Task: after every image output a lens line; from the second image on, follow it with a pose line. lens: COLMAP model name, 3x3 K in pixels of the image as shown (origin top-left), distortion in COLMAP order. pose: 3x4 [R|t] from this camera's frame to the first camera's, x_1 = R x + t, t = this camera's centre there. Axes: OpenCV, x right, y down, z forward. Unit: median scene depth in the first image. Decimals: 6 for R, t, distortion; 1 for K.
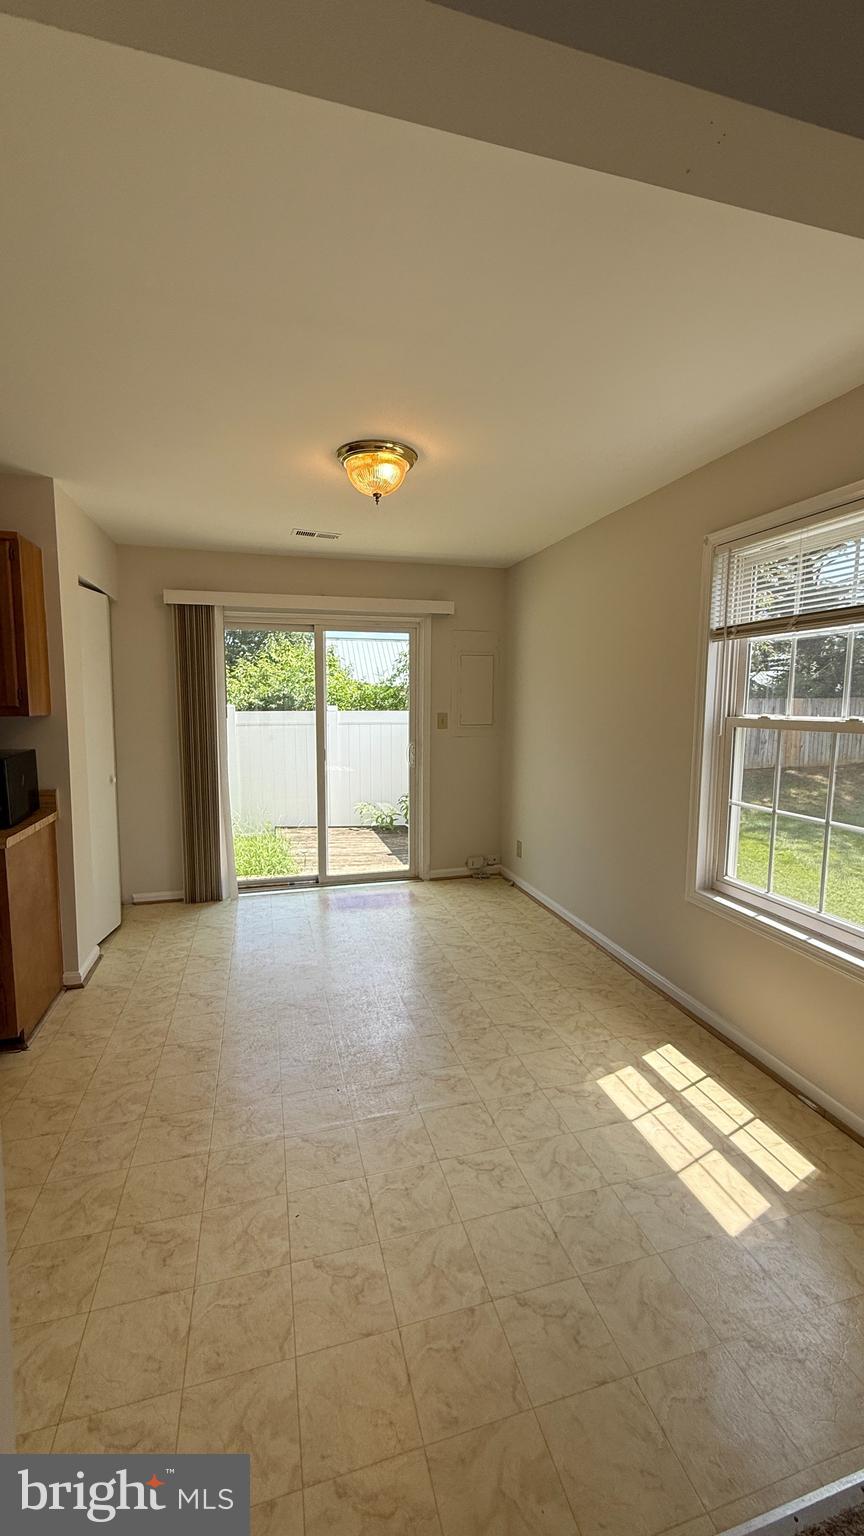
lens RADIAL K [[607.4, 0, 429.6], [0, 607.4, 764.1], [0, 0, 1]] dist [-0.001193, 0.000174]
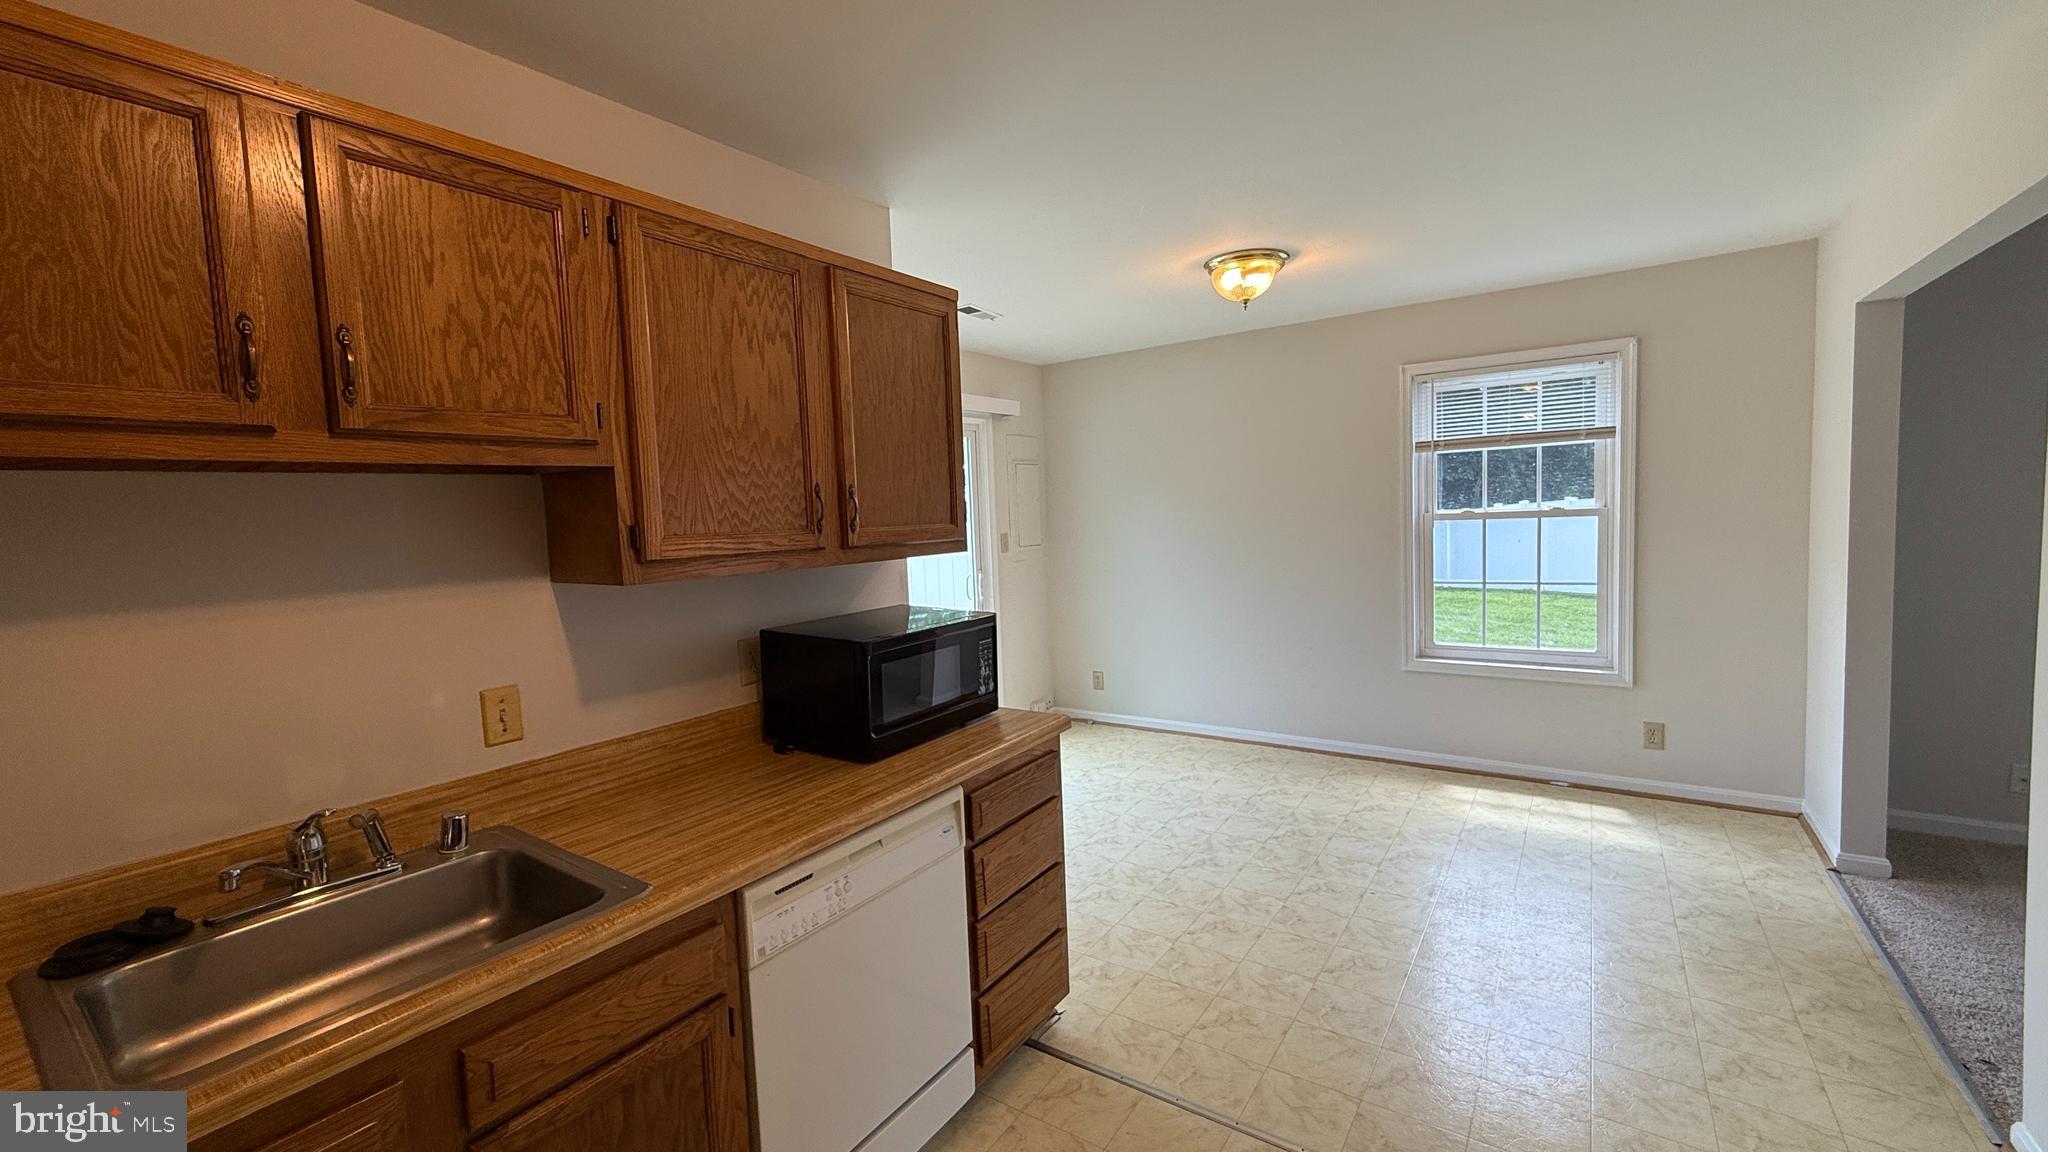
lens RADIAL K [[809.9, 0, 1032.0], [0, 809.9, 573.8], [0, 0, 1]] dist [-0.001193, 0.000174]
pose [[0.770752, -0.086584, 0.631224, -0.875364], [0.111377, 0.993778, 0.000319, -0.034238], [-0.627325, 0.070058, 0.775600, 0.173053]]
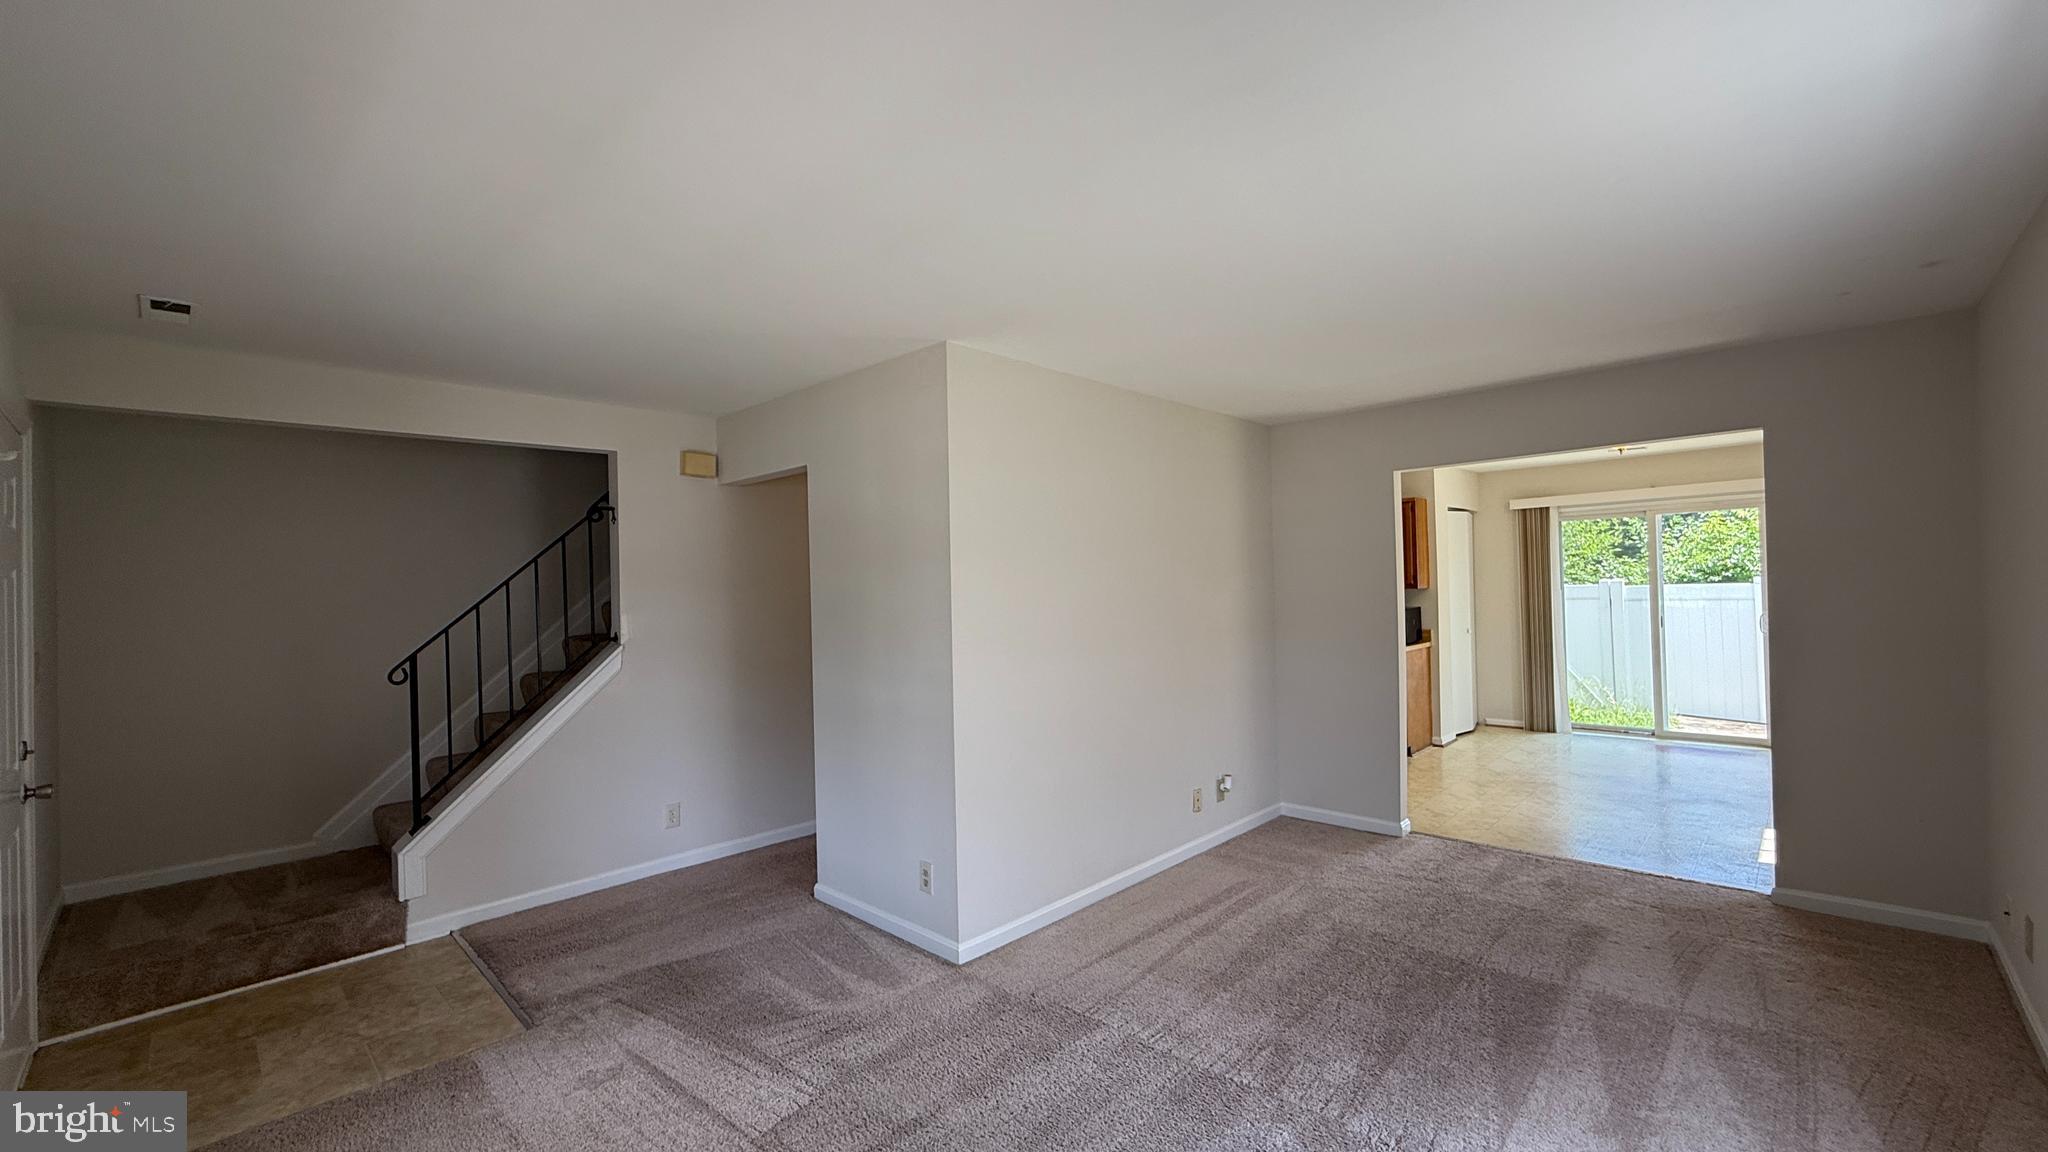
lens RADIAL K [[809.9, 0, 1006.0], [0, 809.9, 570.7], [0, 0, 1]] dist [-0.001193, 0.000174]
pose [[0.491585, -0.026328, -0.870432, 0.636455], [-0.067769, 0.995355, -0.068379, 0.088799], [0.868189, 0.092602, 0.487517, -0.949317]]
